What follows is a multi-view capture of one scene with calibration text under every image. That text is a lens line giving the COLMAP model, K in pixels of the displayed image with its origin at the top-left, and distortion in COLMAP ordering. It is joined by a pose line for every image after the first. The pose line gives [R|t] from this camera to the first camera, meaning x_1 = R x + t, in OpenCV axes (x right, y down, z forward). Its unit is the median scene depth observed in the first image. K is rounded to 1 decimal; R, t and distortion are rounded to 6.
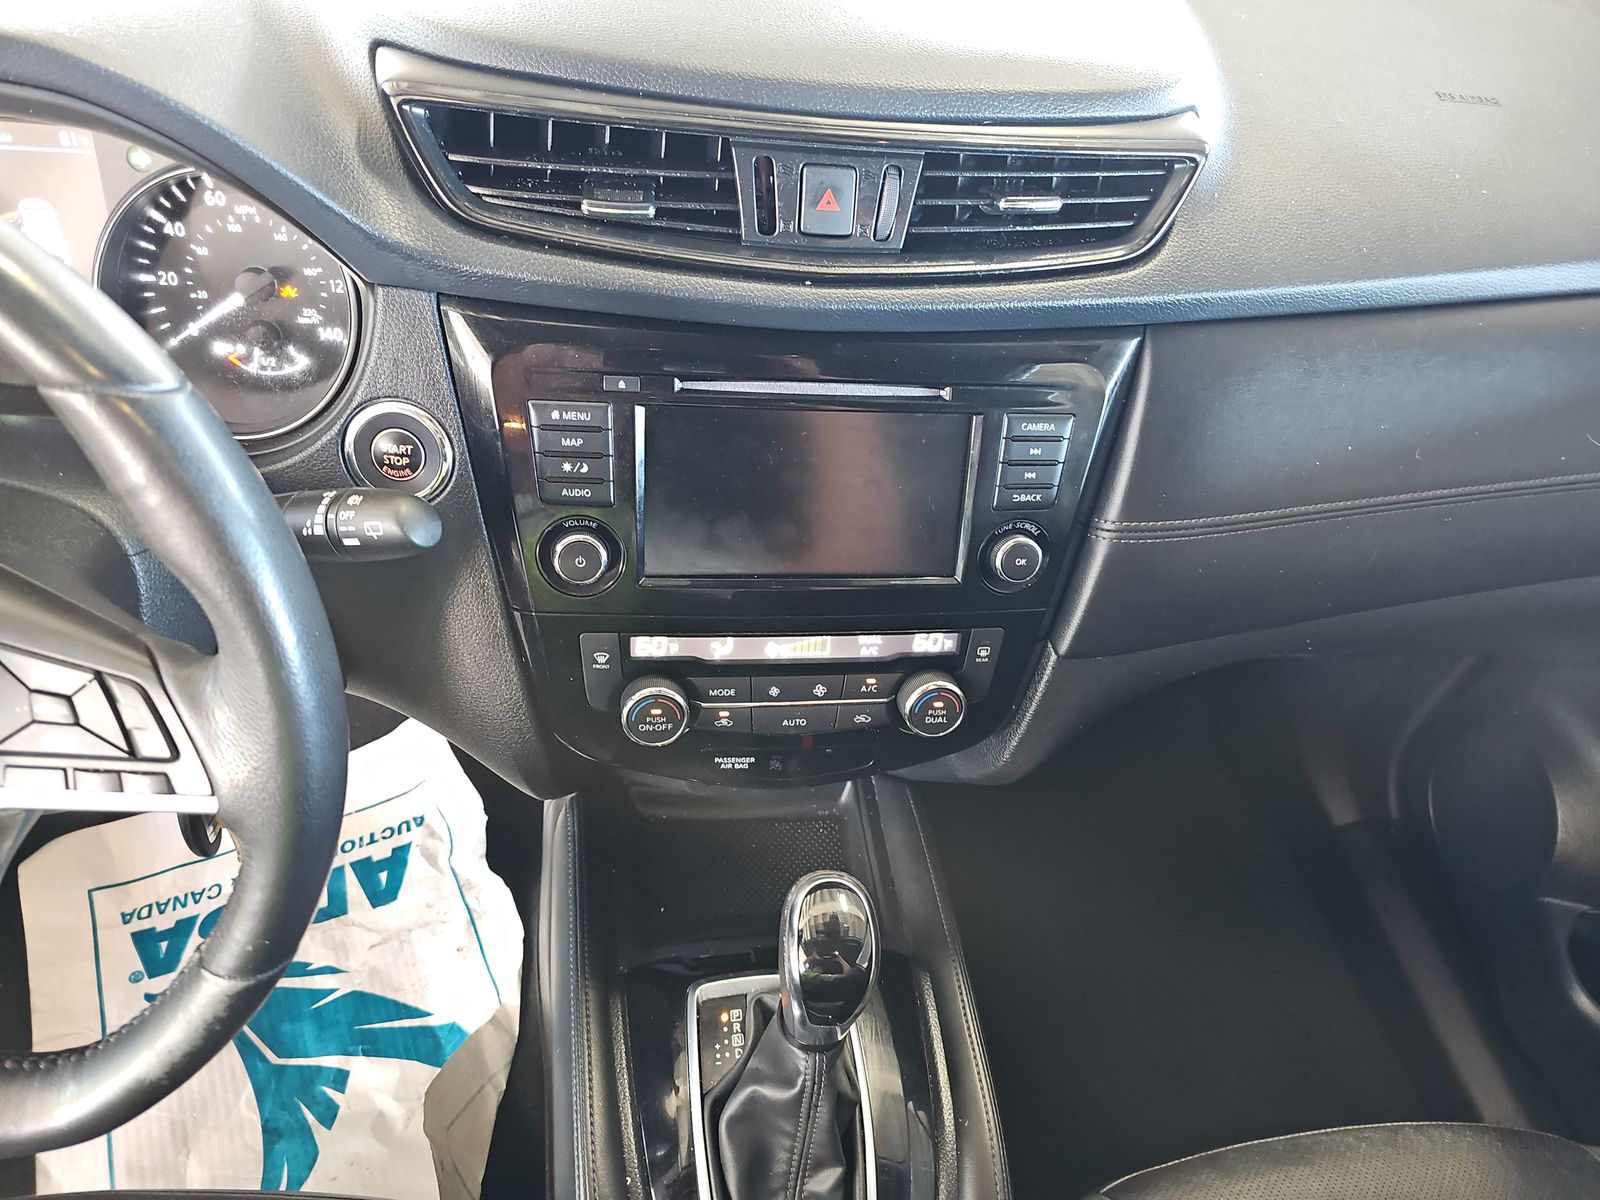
lens RADIAL K [[1058.3, 0, 791.5], [0, 1058.3, 597.9], [0, 0, 1]] dist [0.023968, -0.017729]
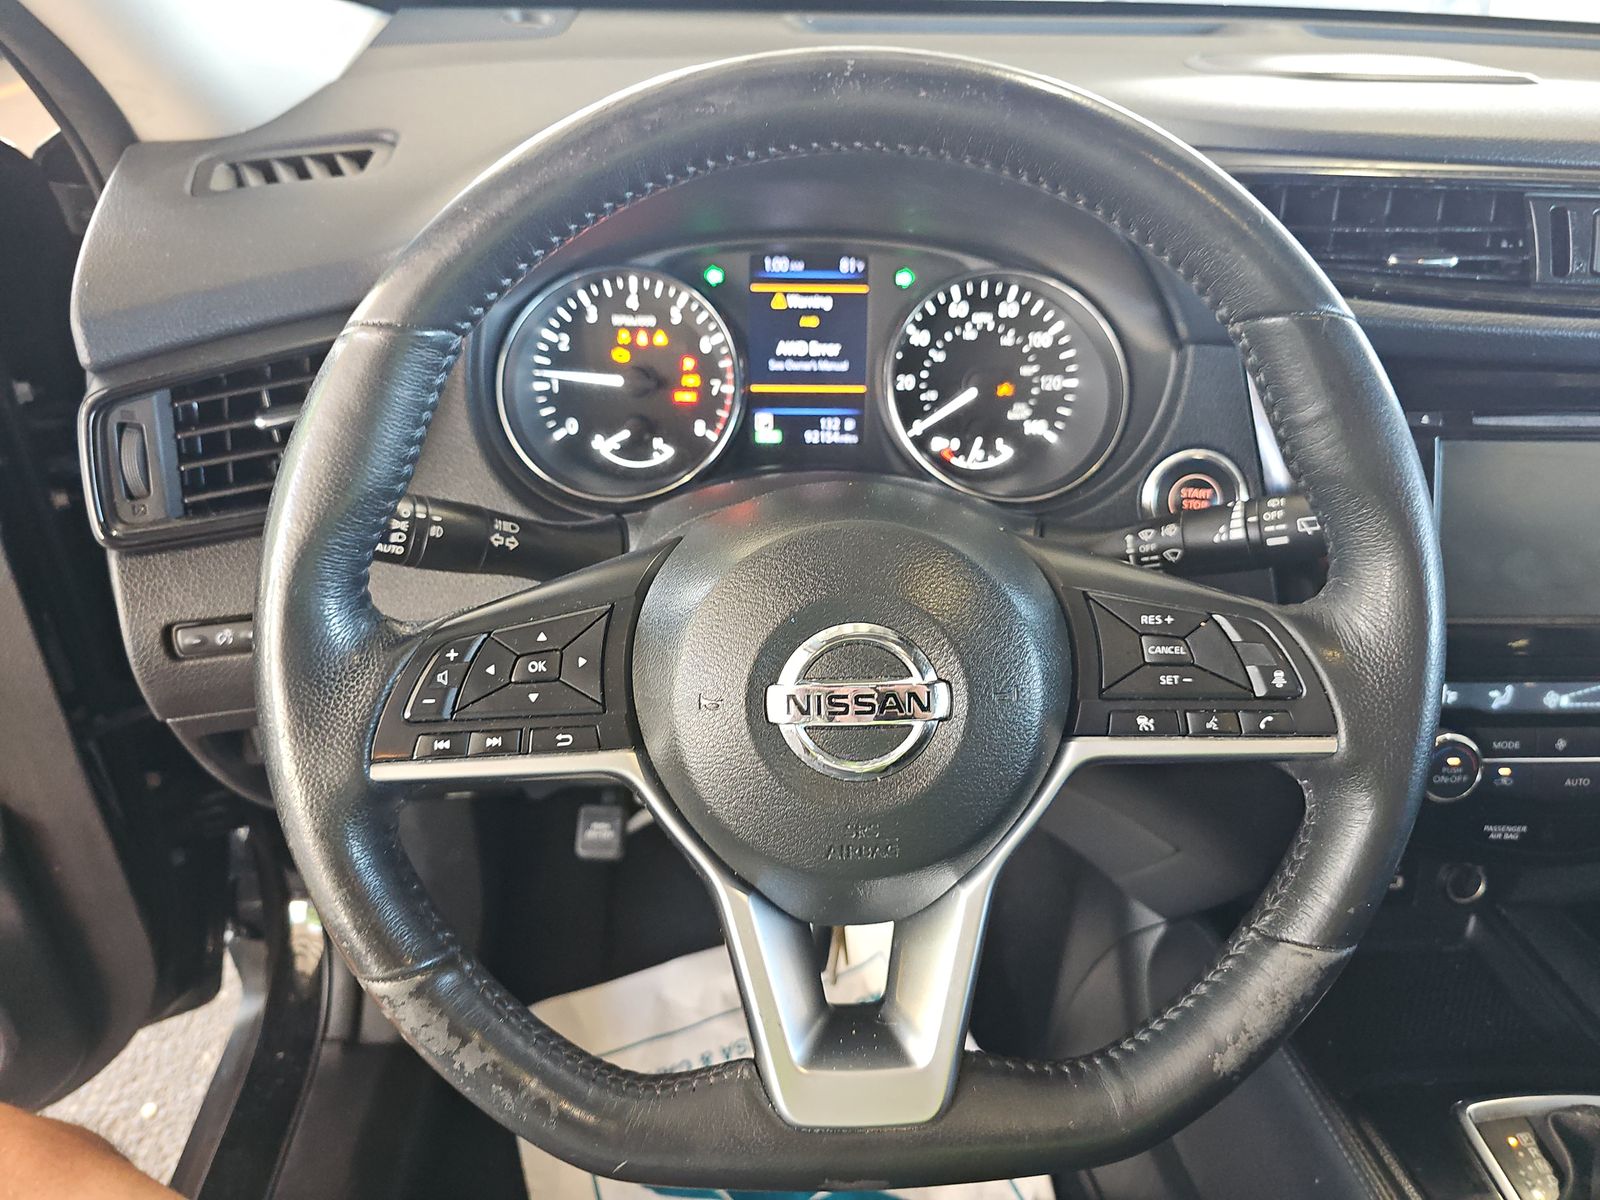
lens RADIAL K [[1058.3, 0, 793.5], [0, 1058.3, 594.5], [0, 0, 1]] dist [0.023968, -0.017729]
pose [[0.992702, -0.038728, -0.114210, -0.579065], [0.008985, 0.968154, -0.250196, 0.189818], [0.120262, 0.247344, 0.961435, -0.024125]]
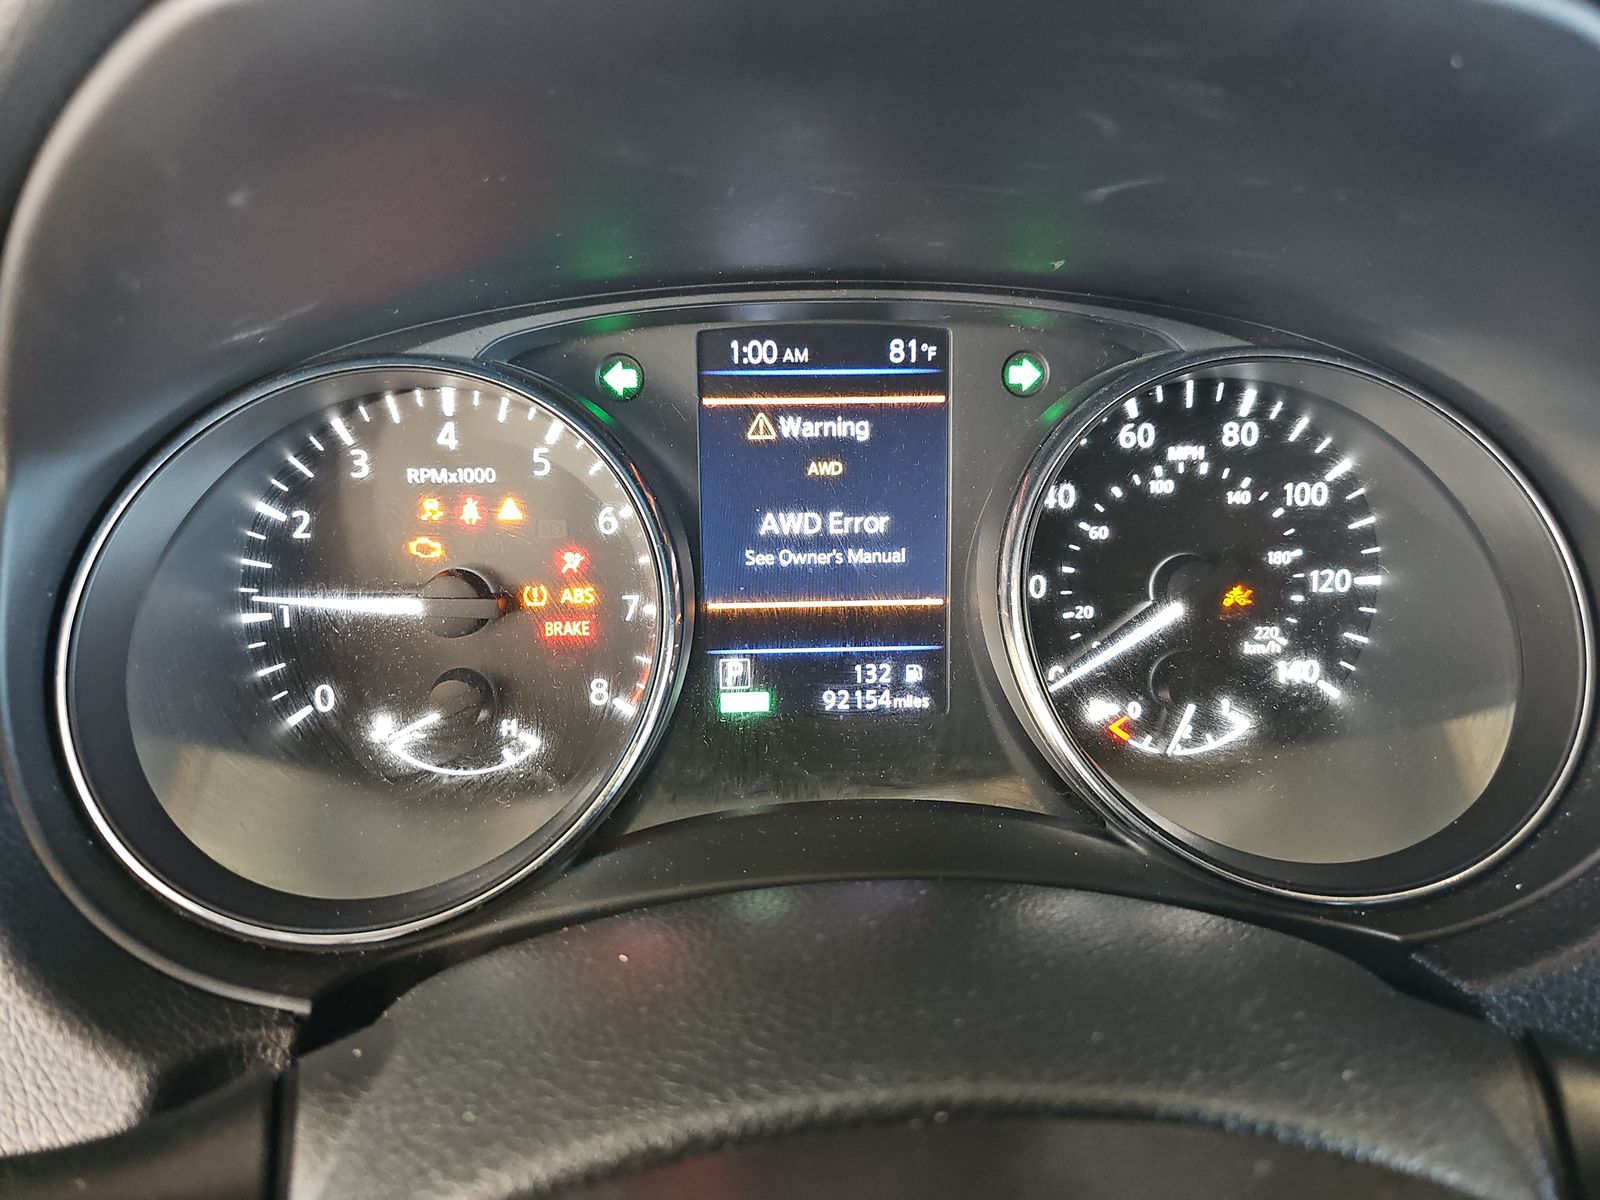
lens RADIAL K [[1058.3, 0, 802.6], [0, 1058.3, 606.0], [0, 0, 1]] dist [0.023968, -0.017729]
pose [[0.992856, -0.073611, -0.093902, -0.643676], [0.037983, 0.941058, -0.336107, -0.116085], [0.113108, 0.330139, 0.937131, 0.489736]]
